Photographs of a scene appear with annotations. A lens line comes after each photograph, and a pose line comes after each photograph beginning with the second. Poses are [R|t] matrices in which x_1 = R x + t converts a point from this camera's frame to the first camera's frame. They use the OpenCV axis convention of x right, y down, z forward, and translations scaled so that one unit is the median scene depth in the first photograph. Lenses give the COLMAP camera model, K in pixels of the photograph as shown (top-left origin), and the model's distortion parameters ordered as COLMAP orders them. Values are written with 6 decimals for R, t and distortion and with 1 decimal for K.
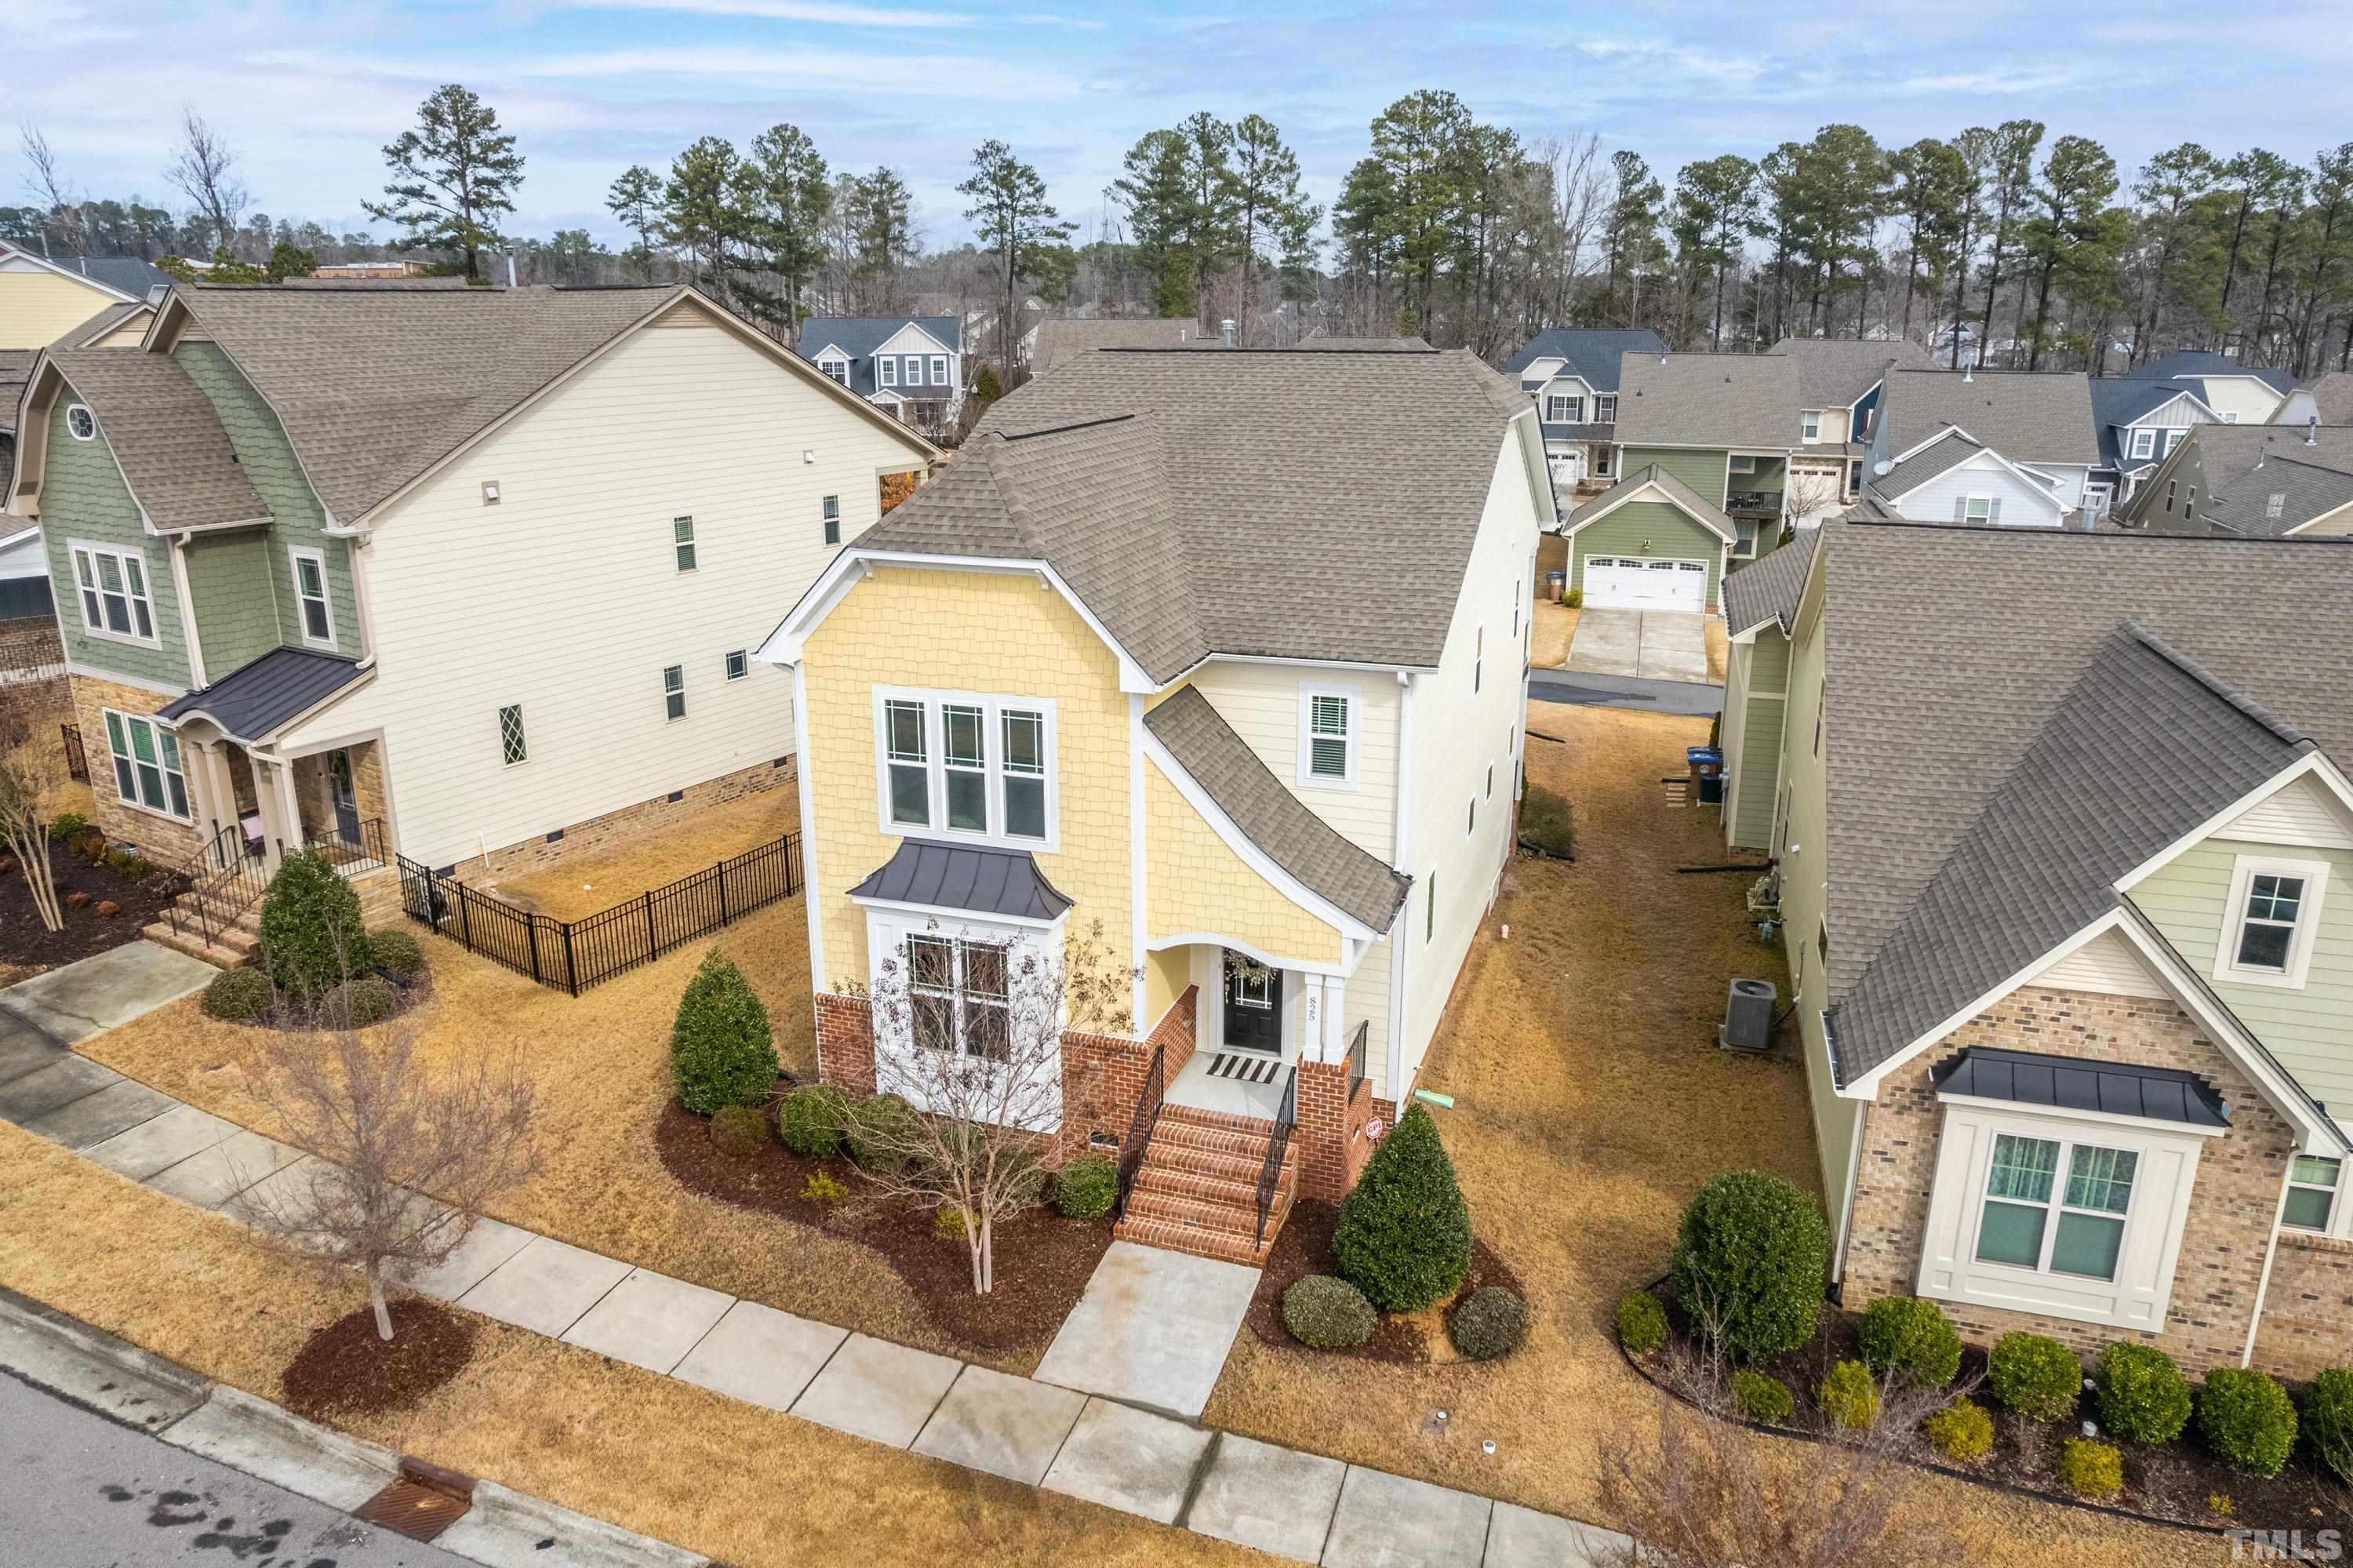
lens RADIAL K [[1509.2, 0, 1180.8], [0, 1509.2, 748.6], [0, 0, 1]] dist [-0.073680, 0.063289]
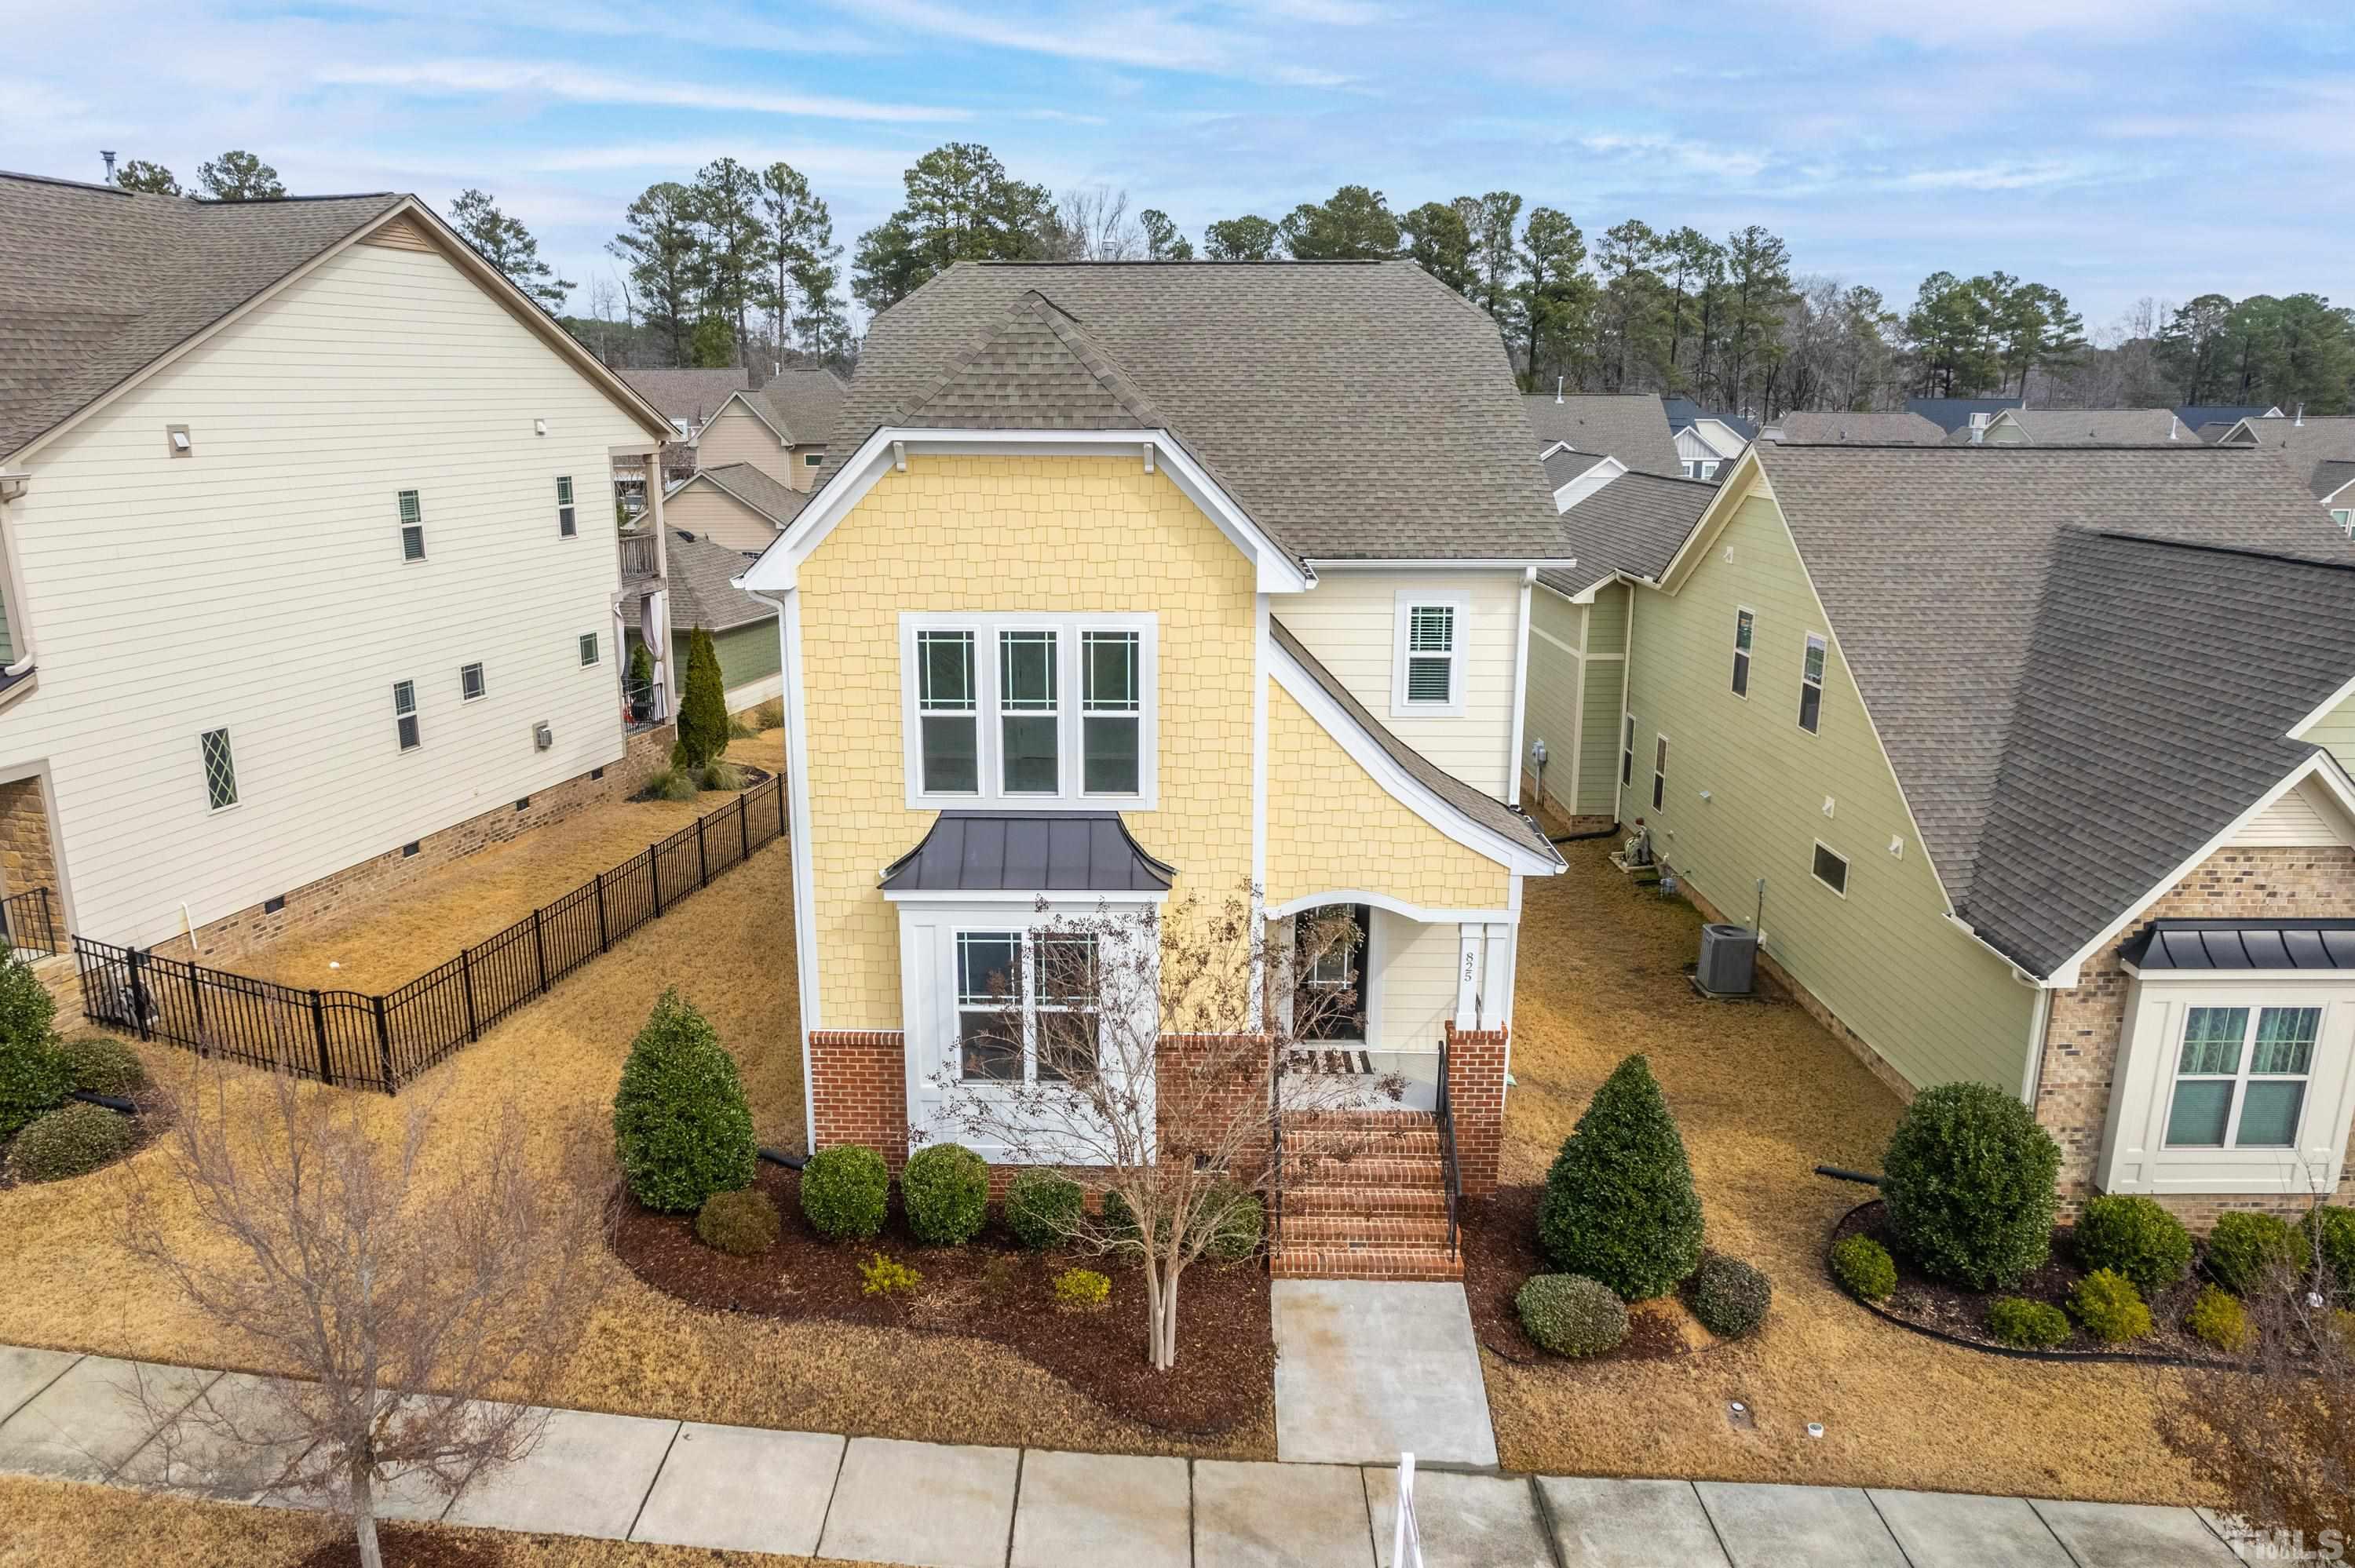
lens RADIAL K [[1531.0, 0, 1126.4], [0, 1531.0, 785.3], [0, 0, 1]] dist [-0.082595, 0.076976]
pose [[0.958202, -0.071463, 0.277023, -0.309702], [0.079282, 0.996705, -0.017112, 0.066682], [-0.274887, 0.038359, 0.960711, 0.214250]]
